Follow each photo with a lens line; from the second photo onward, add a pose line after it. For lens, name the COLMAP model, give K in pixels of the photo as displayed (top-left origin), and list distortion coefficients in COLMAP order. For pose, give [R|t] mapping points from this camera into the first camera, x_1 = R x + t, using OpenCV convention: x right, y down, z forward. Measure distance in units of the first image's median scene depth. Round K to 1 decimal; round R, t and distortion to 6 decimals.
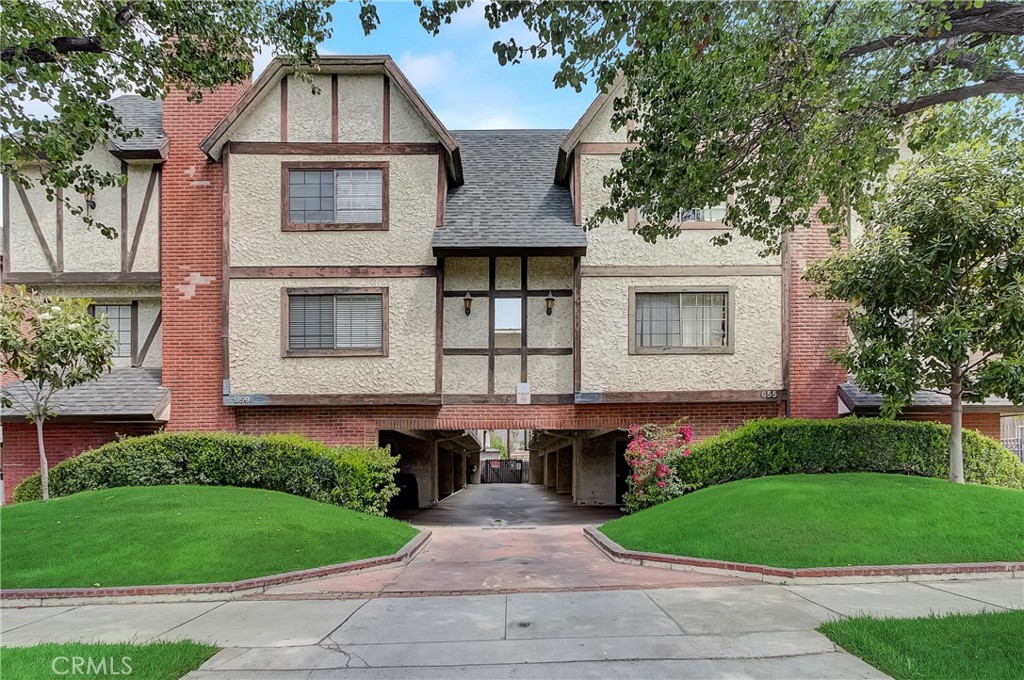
lens RADIAL K [[463.2, 0, 504.0], [0, 463.2, 343.7], [0, 0, 1]] dist [-0.001689, -0.000018]
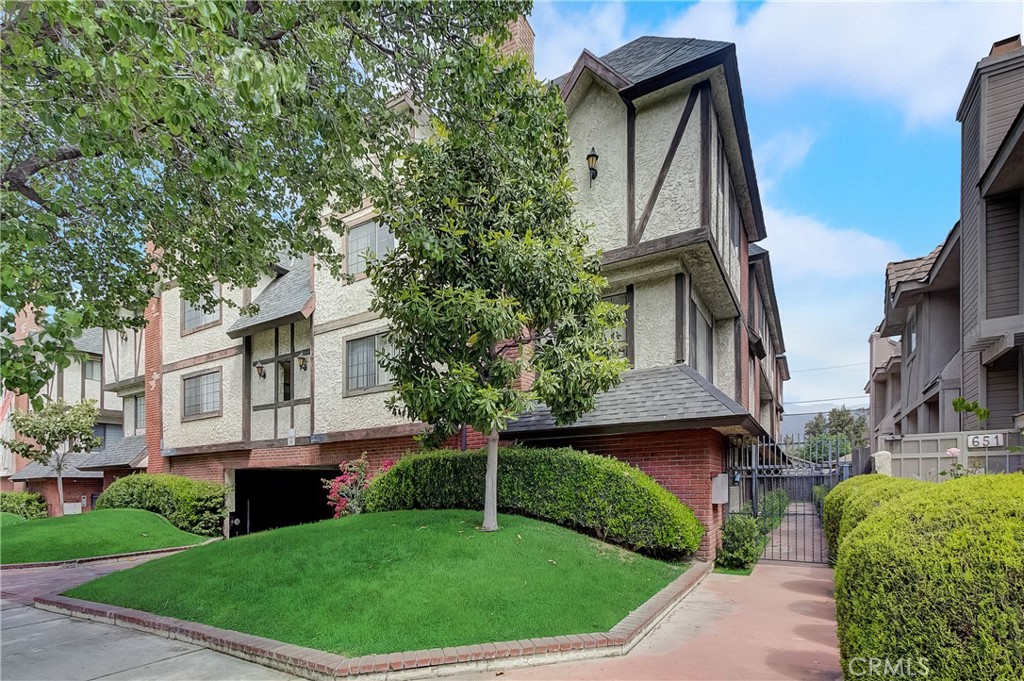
lens RADIAL K [[463.2, 0, 504.0], [0, 463.2, 344.2], [0, 0, 1]] dist [-0.001689, -0.000018]
pose [[0.861107, -0.153189, -0.484797, 1.163725], [0.139733, 0.988117, -0.064035, 0.021331], [0.488845, -0.012601, 0.872279, 0.207942]]
